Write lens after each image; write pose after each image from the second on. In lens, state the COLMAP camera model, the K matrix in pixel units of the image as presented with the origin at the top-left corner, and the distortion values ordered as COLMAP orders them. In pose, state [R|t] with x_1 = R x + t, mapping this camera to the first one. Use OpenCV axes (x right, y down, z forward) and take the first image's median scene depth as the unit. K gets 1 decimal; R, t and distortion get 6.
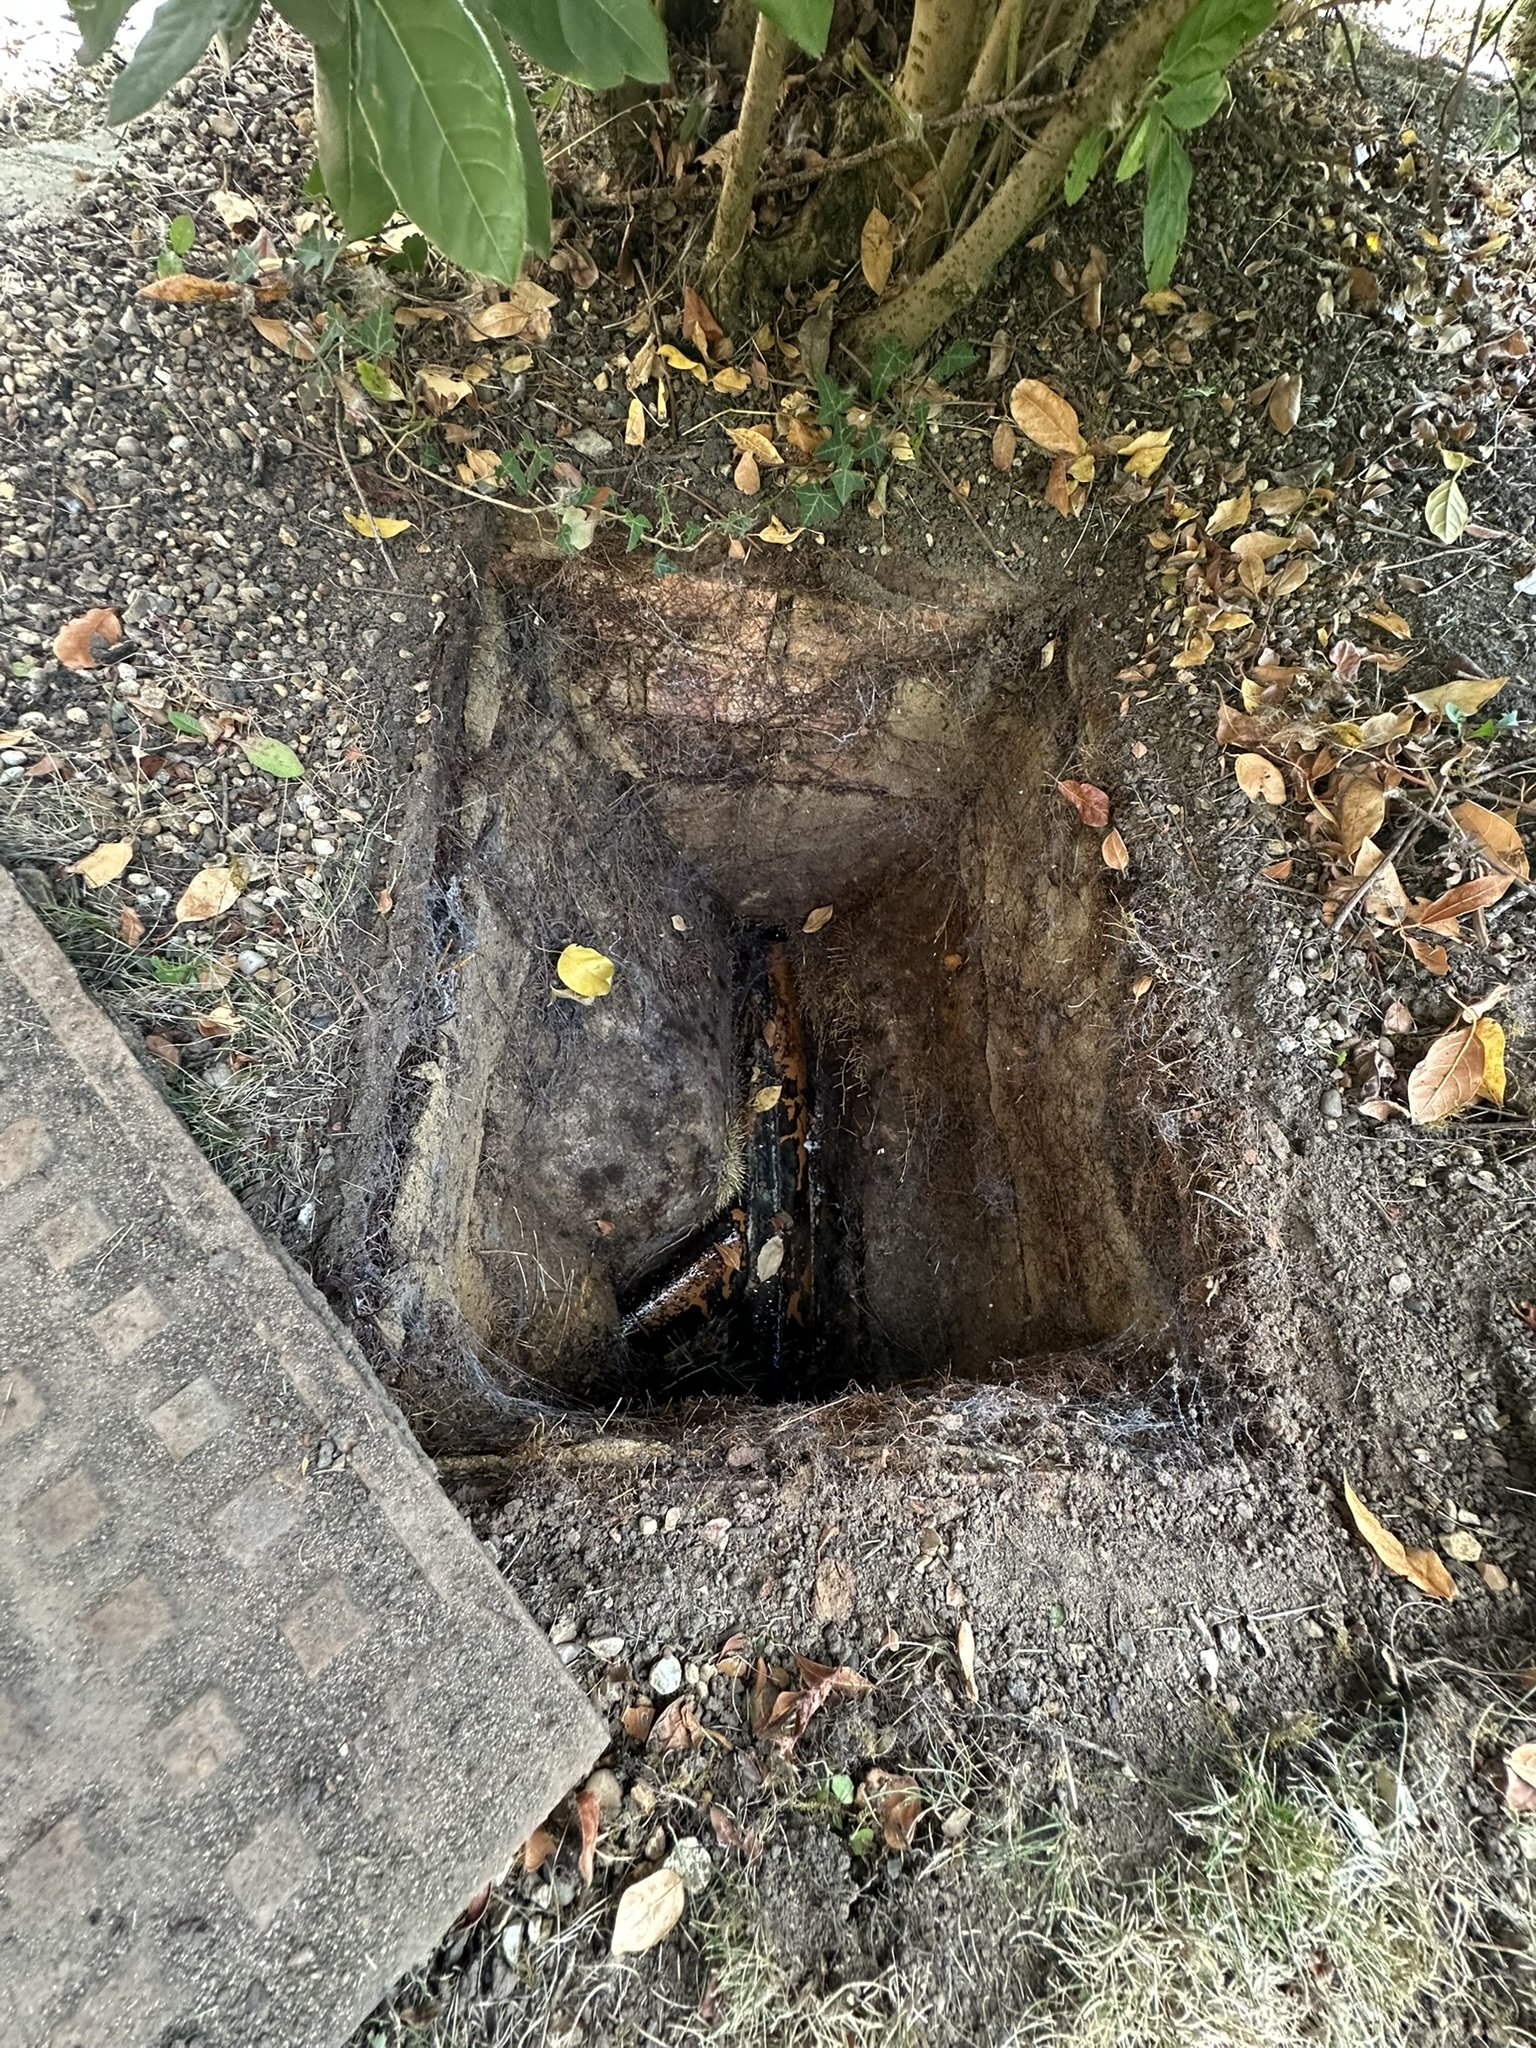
lens RADIAL K [[819.3, 0, 769.7], [0, 819.3, 1023.3], [0, 0, 1]] dist [-0.004909, 0.001082]
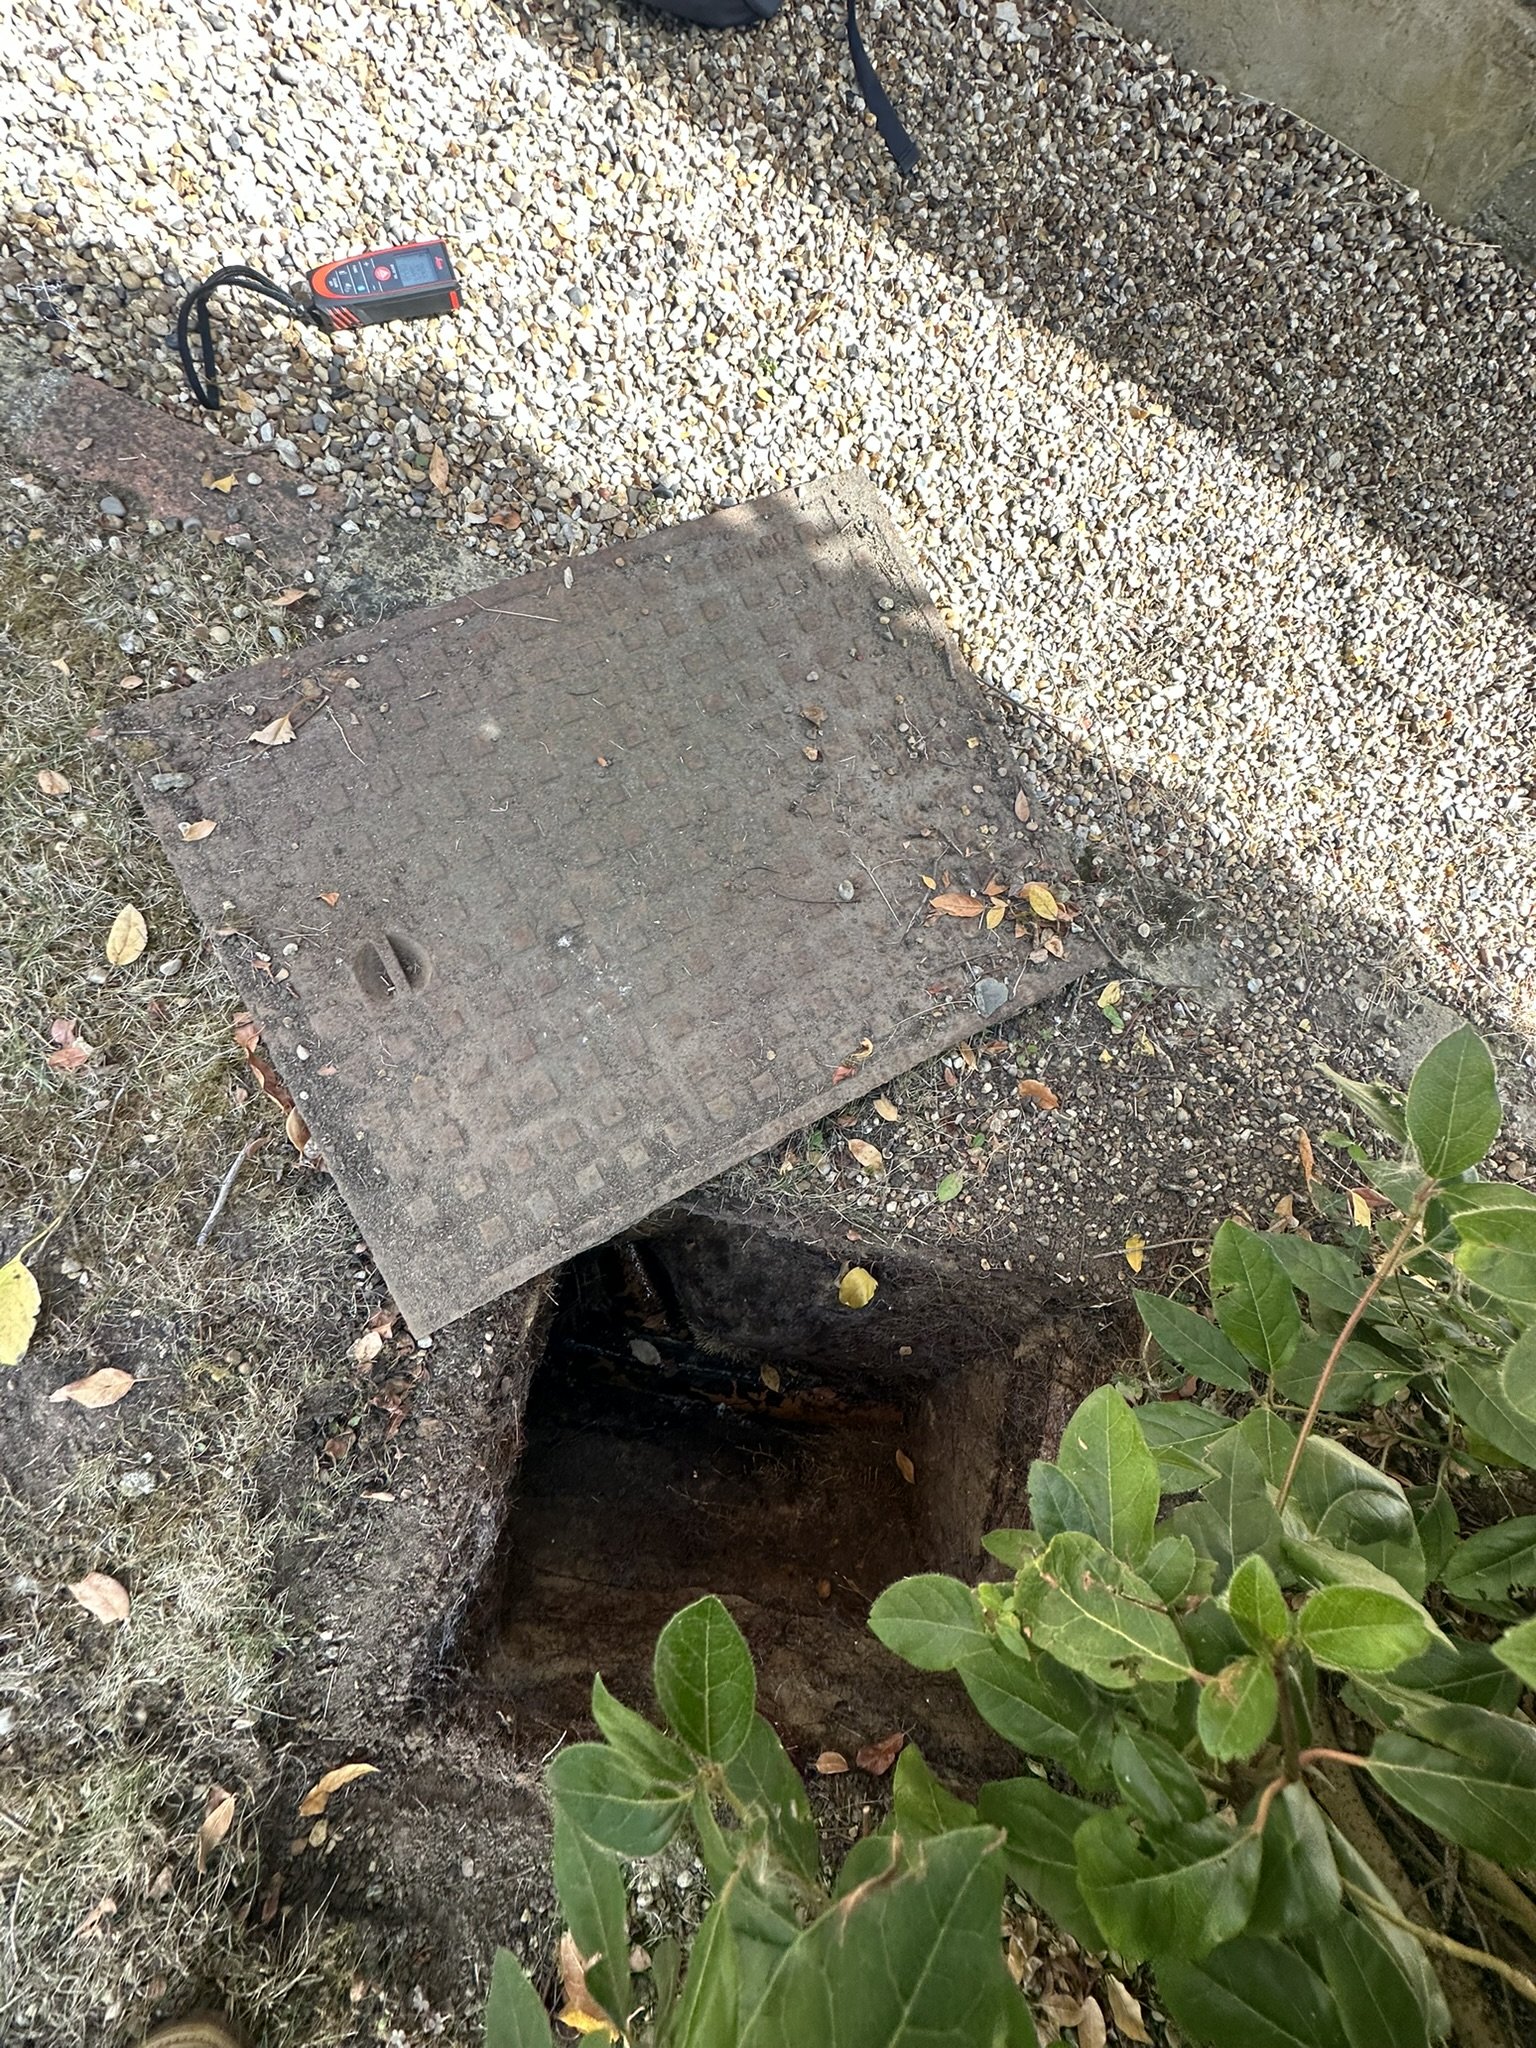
lens RADIAL K [[819.3, 0, 770.4], [0, 819.3, 1022.6], [0, 0, 1]] dist [-0.004909, 0.001082]
pose [[-0.223300, 0.926473, -0.302960, -0.209354], [-0.957503, -0.150276, 0.246183, -0.218845], [0.182554, 0.345057, 0.920657, -0.509157]]
